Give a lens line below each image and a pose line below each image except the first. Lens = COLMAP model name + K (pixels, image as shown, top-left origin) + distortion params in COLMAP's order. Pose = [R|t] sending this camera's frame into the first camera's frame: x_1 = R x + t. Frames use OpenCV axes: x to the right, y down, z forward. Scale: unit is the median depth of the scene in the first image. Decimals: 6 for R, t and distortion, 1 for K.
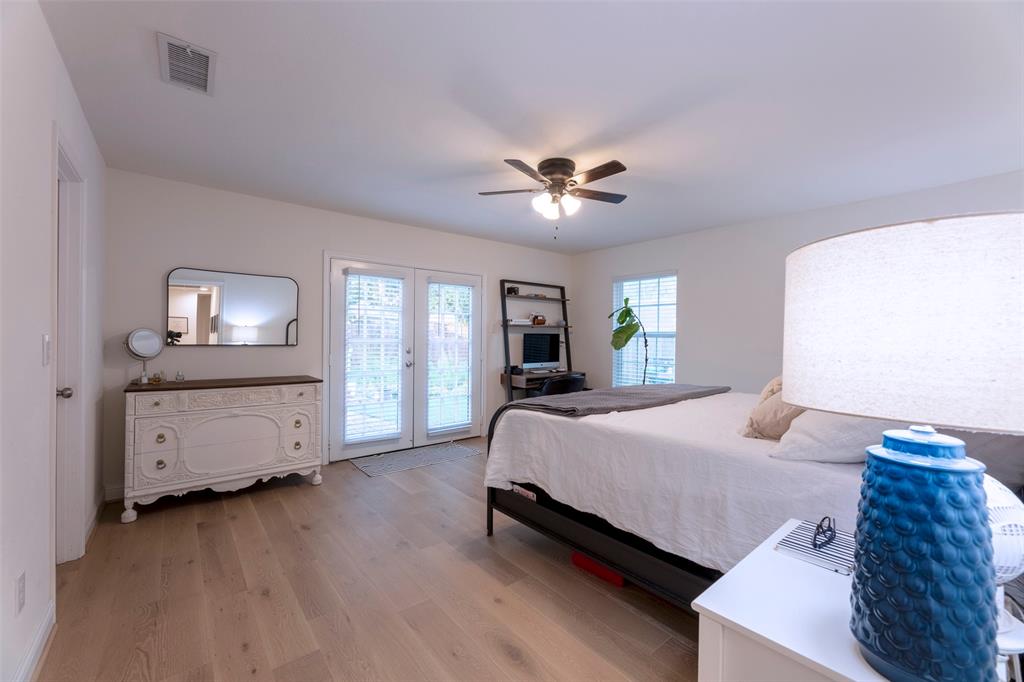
lens RADIAL K [[412.6, 0, 512.6], [0, 412.6, 334.9], [0, 0, 1]] dist [-0.003453, 0.001311]
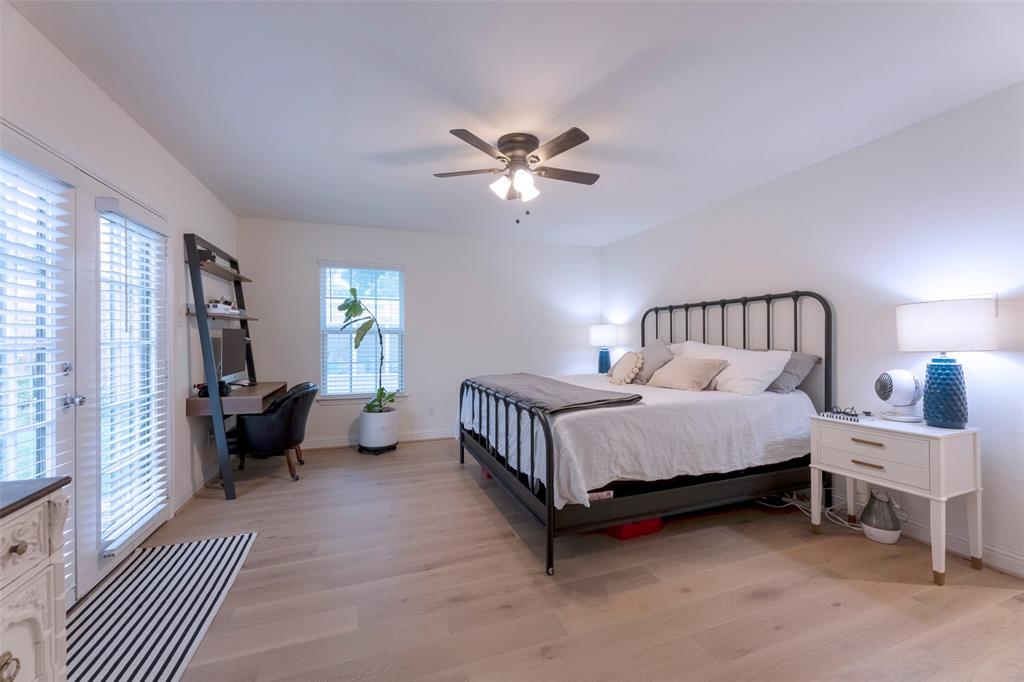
lens RADIAL K [[412.6, 0, 511.7], [0, 412.6, 343.8], [0, 0, 1]] dist [-0.003453, 0.001311]
pose [[0.343107, -0.024897, 0.938966, -0.917268], [0.002229, 0.999667, 0.025692, 0.011349], [-0.939294, -0.006723, 0.343048, 0.870902]]
